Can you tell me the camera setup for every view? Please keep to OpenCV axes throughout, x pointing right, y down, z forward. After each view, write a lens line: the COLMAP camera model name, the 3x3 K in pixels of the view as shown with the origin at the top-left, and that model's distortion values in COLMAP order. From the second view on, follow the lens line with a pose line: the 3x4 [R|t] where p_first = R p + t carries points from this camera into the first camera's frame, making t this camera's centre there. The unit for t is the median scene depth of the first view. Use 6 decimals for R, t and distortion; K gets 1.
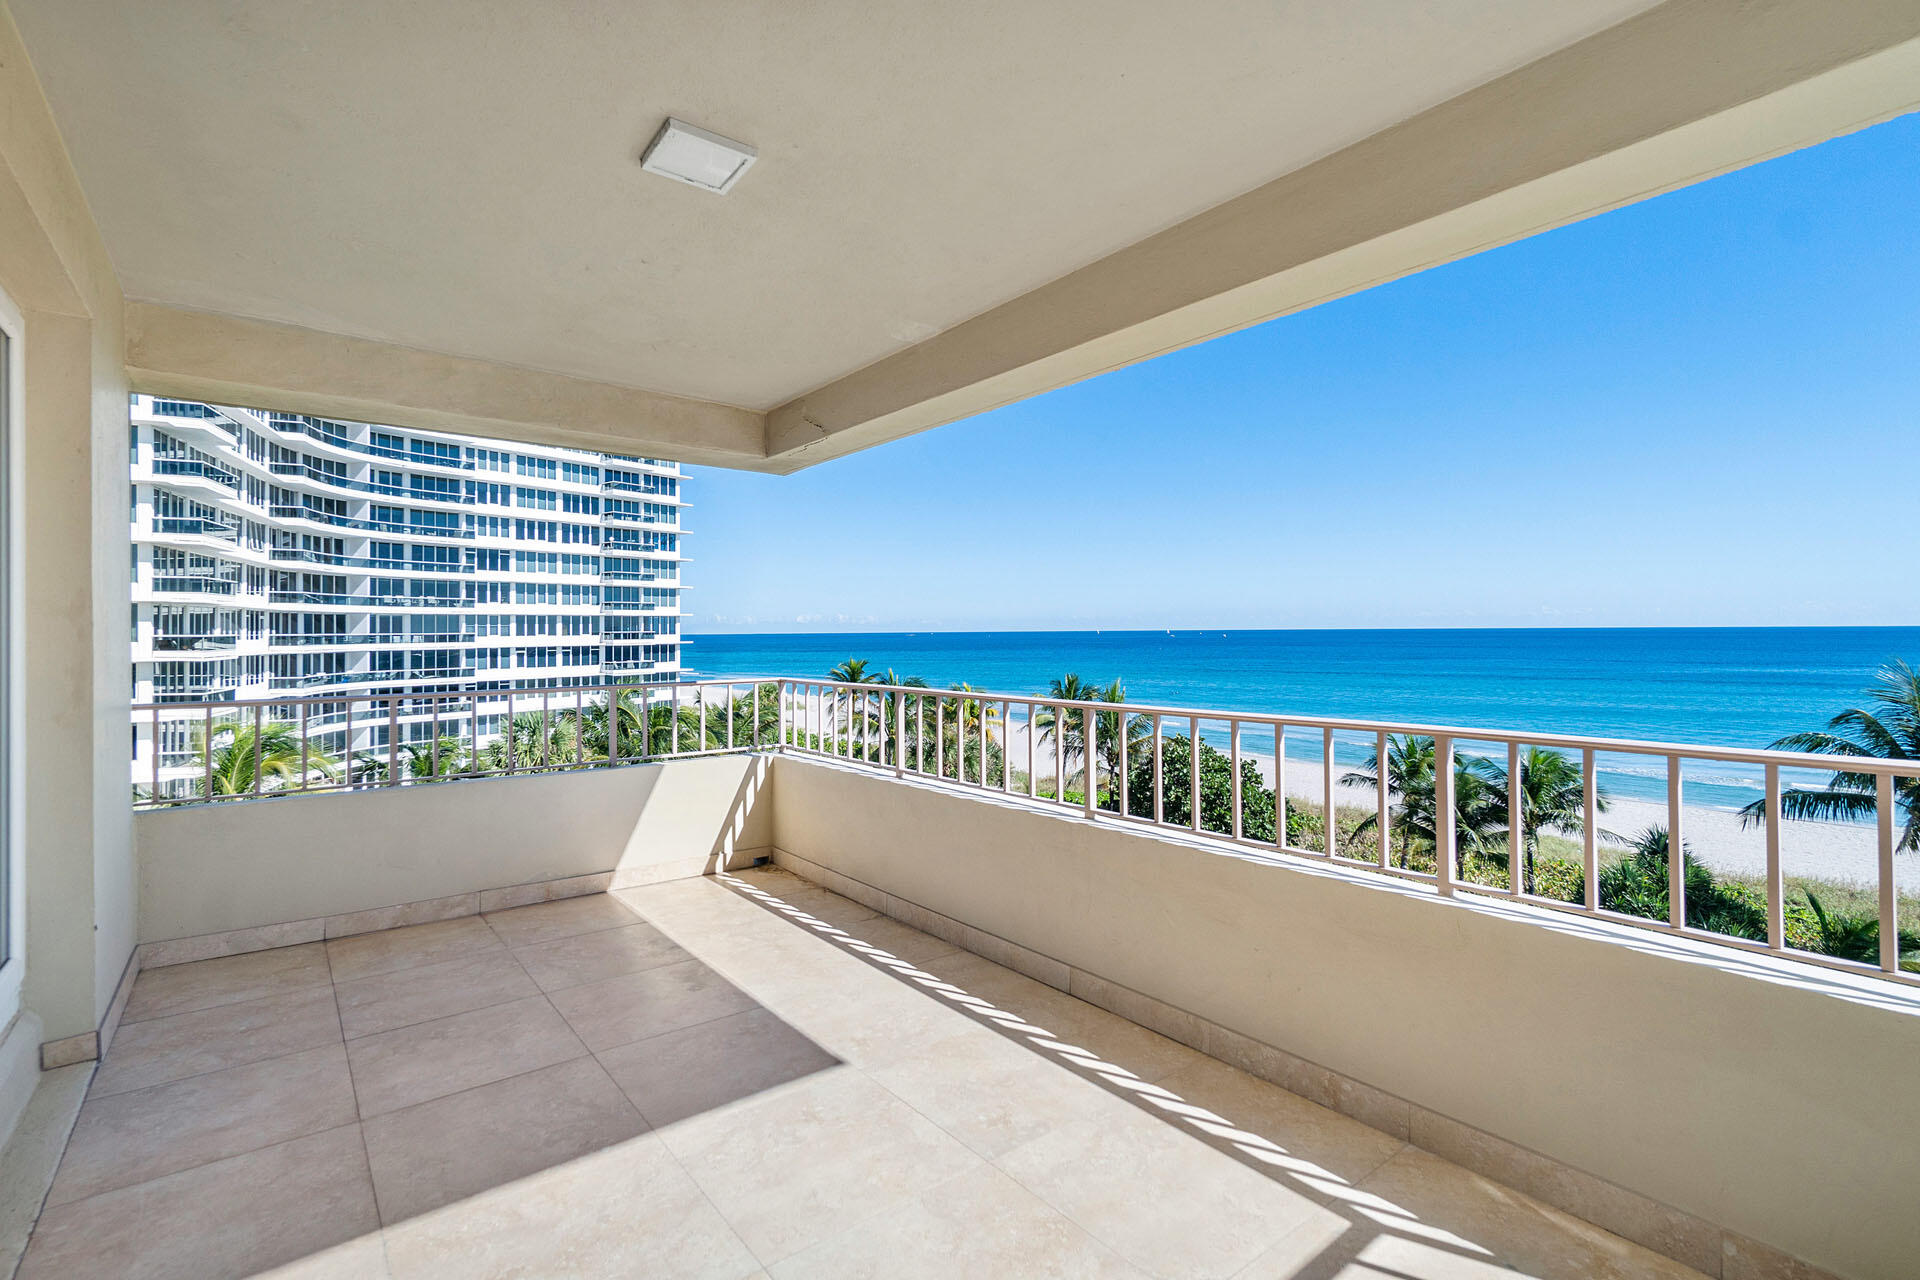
lens RADIAL K [[843.9, 0, 911.5], [0, 843.9, 622.2], [0, 0, 1]] dist [0.000282, -0.000255]
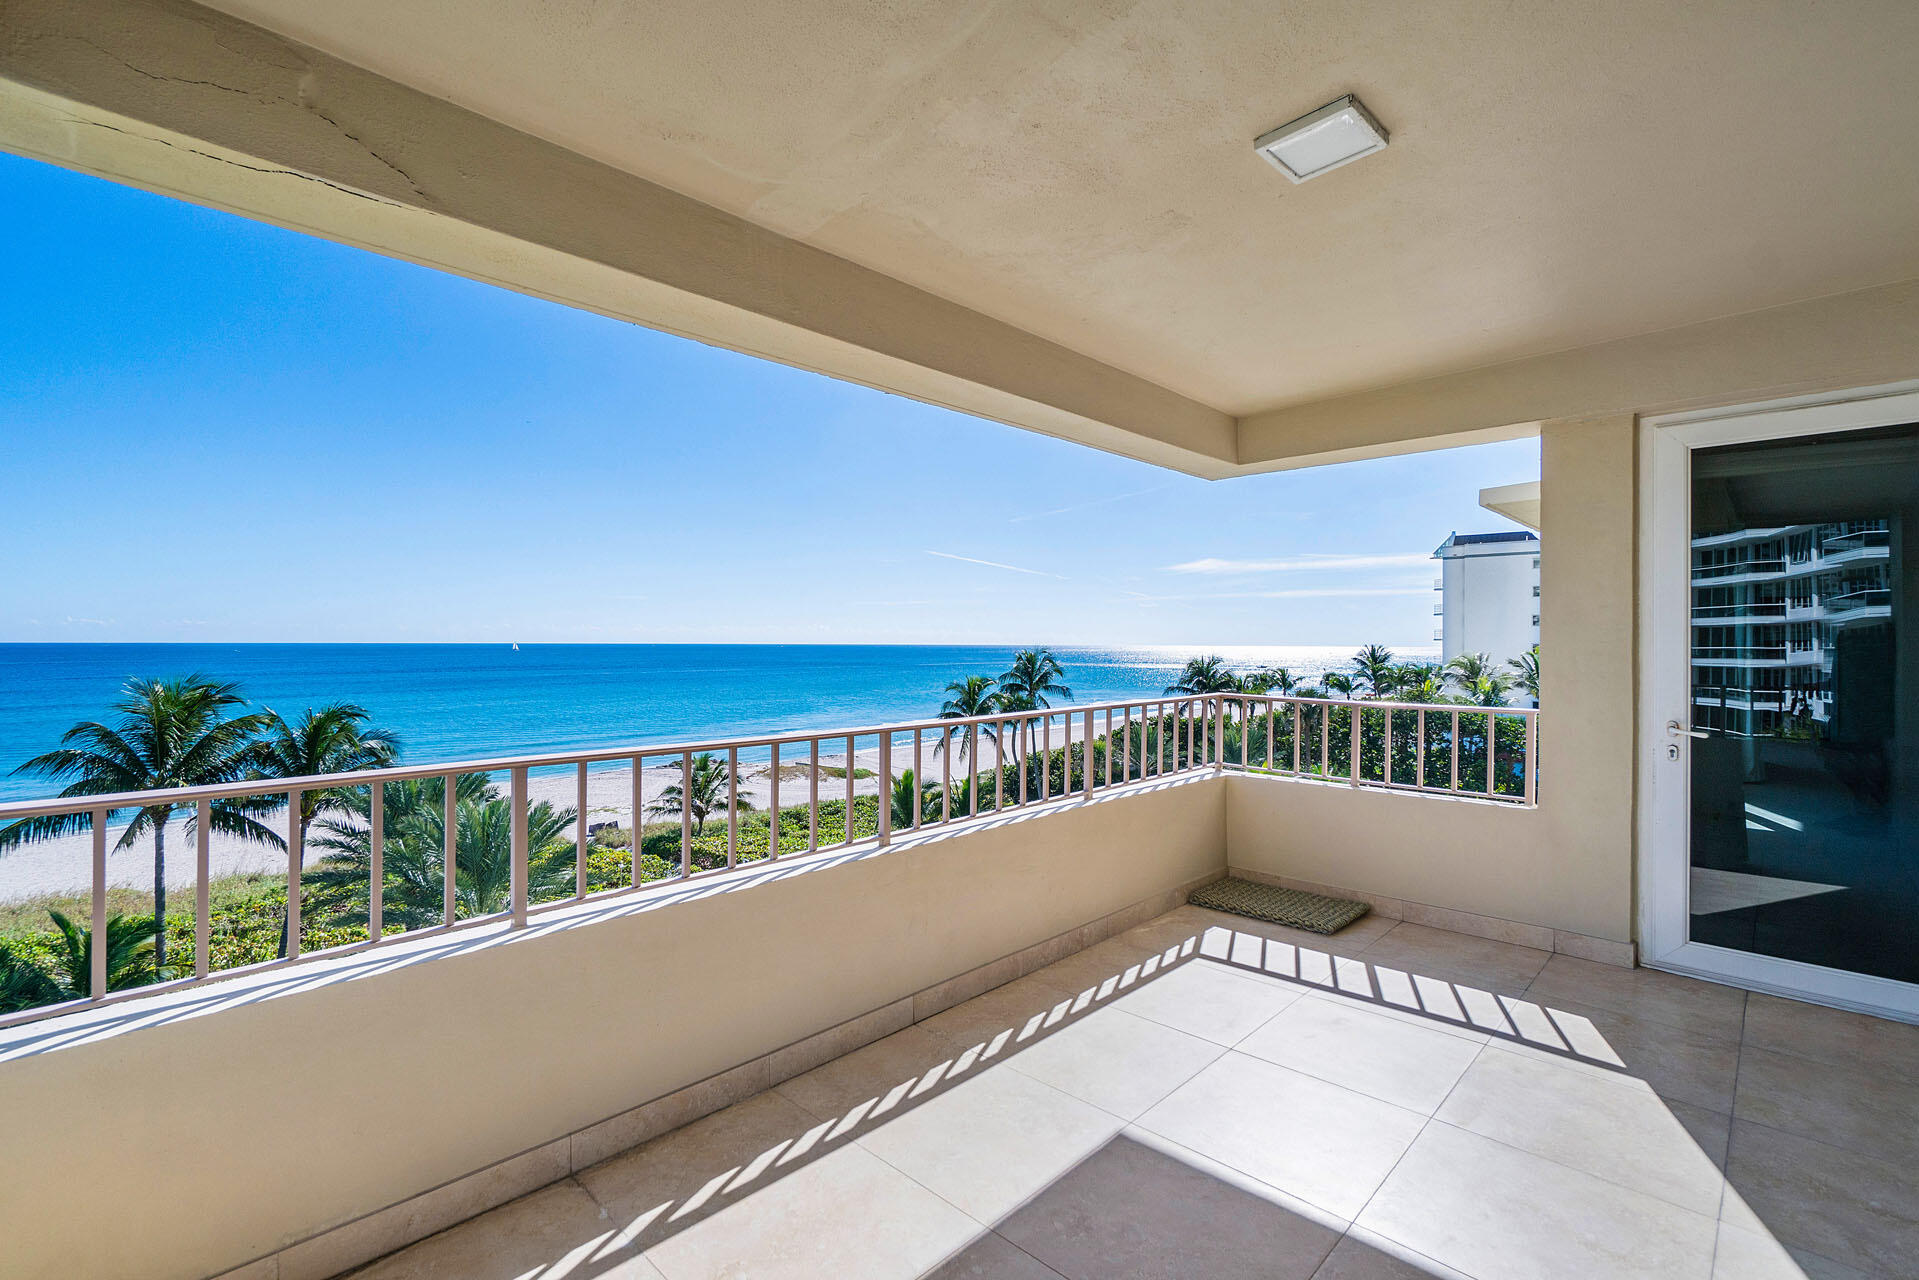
lens RADIAL K [[843.5, 0, 962.1], [0, 843.5, 647.3], [0, 0, 1]] dist [0.000282, -0.000255]
pose [[-0.135613, 0.022170, 0.990514, -0.800263], [0.007376, 0.999745, -0.021367, 0.030724], [-0.990734, 0.004408, -0.135742, 1.092318]]
